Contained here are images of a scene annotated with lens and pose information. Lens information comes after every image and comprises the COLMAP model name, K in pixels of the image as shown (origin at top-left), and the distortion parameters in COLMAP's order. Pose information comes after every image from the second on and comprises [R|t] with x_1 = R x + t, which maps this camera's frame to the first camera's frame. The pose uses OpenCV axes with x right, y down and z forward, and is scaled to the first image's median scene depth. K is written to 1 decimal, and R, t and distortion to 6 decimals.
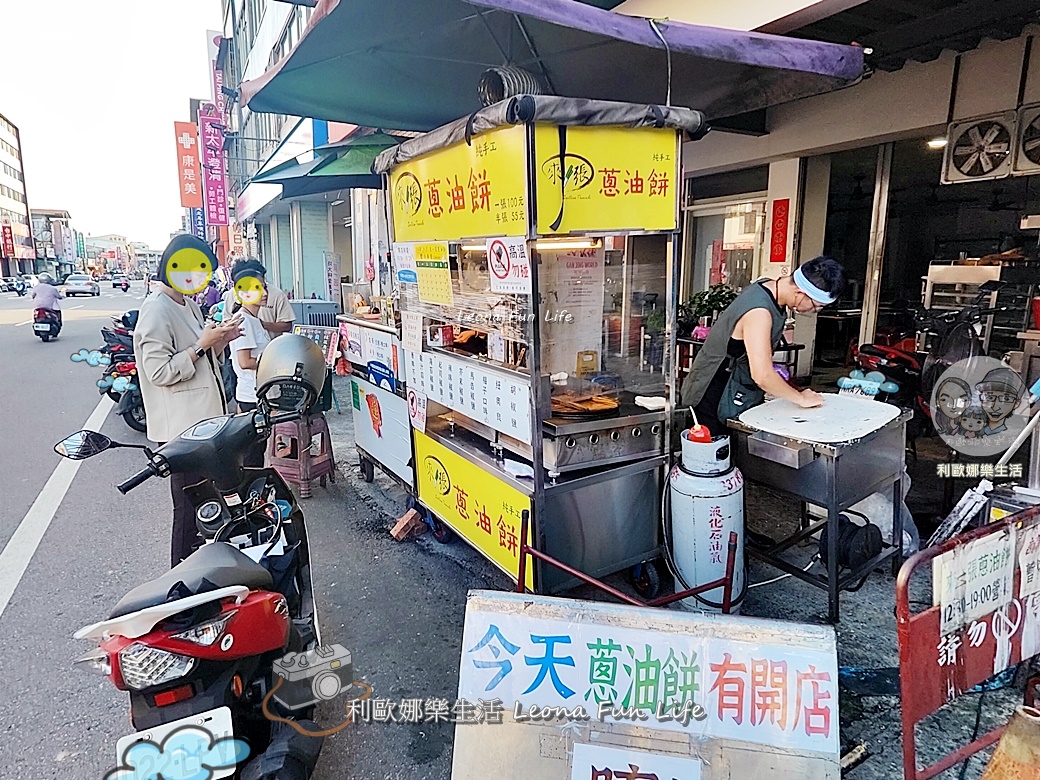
lens RADIAL K [[657.4, 0, 520.0], [0, 657.4, 390.0], [0, 0, 1]] dist [-0.001783, -0.000758]
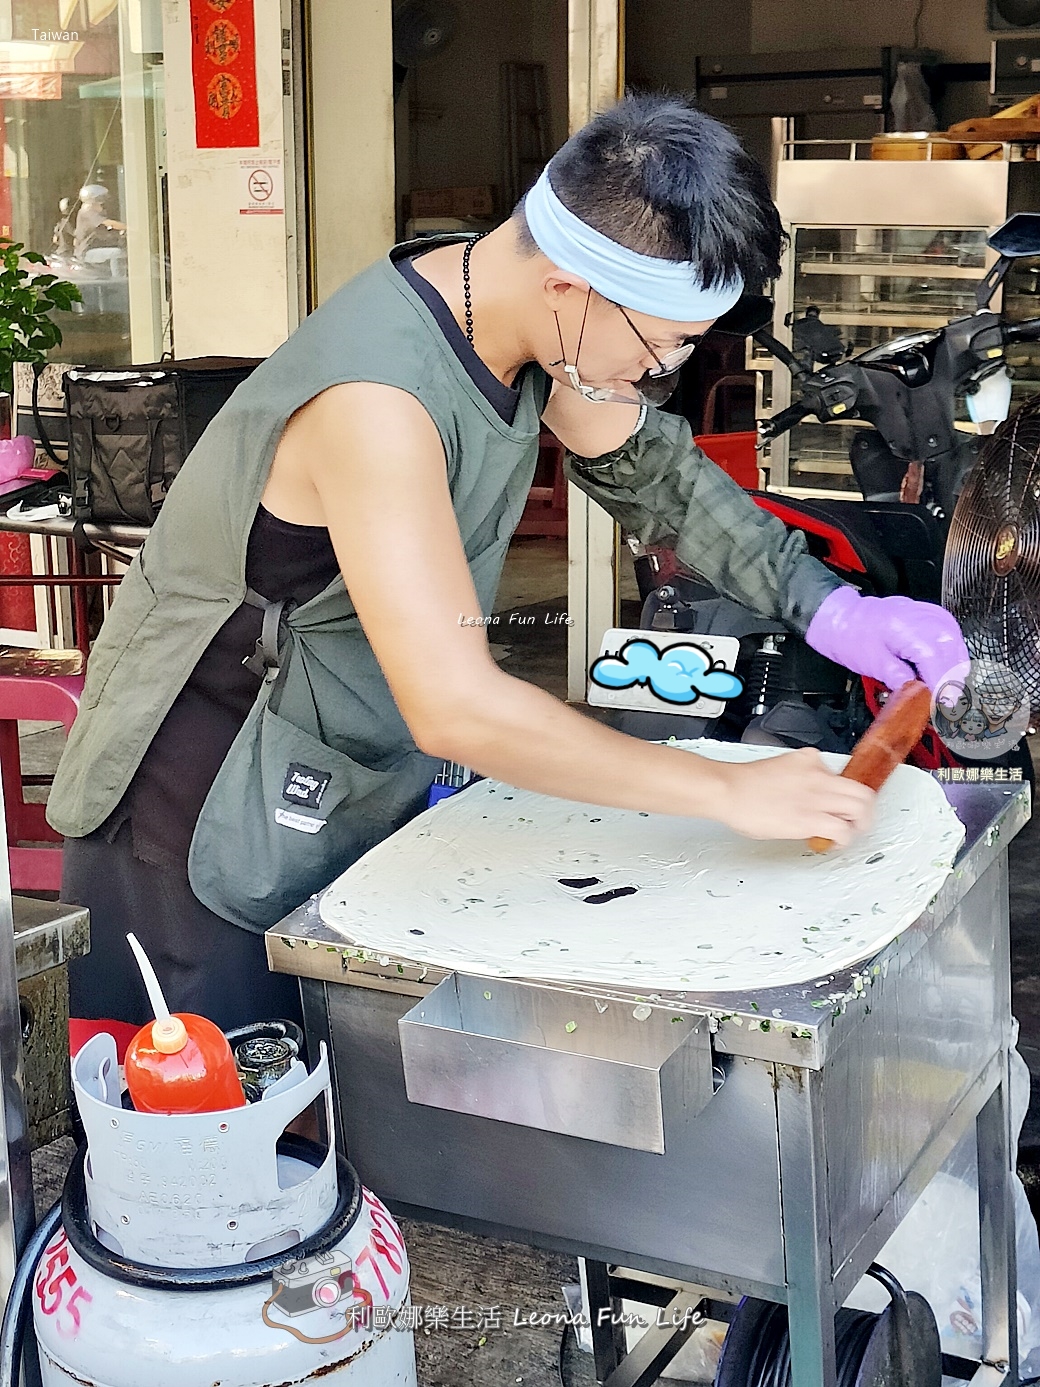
lens RADIAL K [[2392.0, 0, 520.0], [0, 2392.0, 693.5], [0, 0, 1]] dist [0.033927, 0.016701]
pose [[0.853869, -0.109560, 0.508827, 0.025704], [0.096696, 0.993968, 0.051753, -0.059306], [-0.511428, 0.005011, 0.859312, 0.369536]]
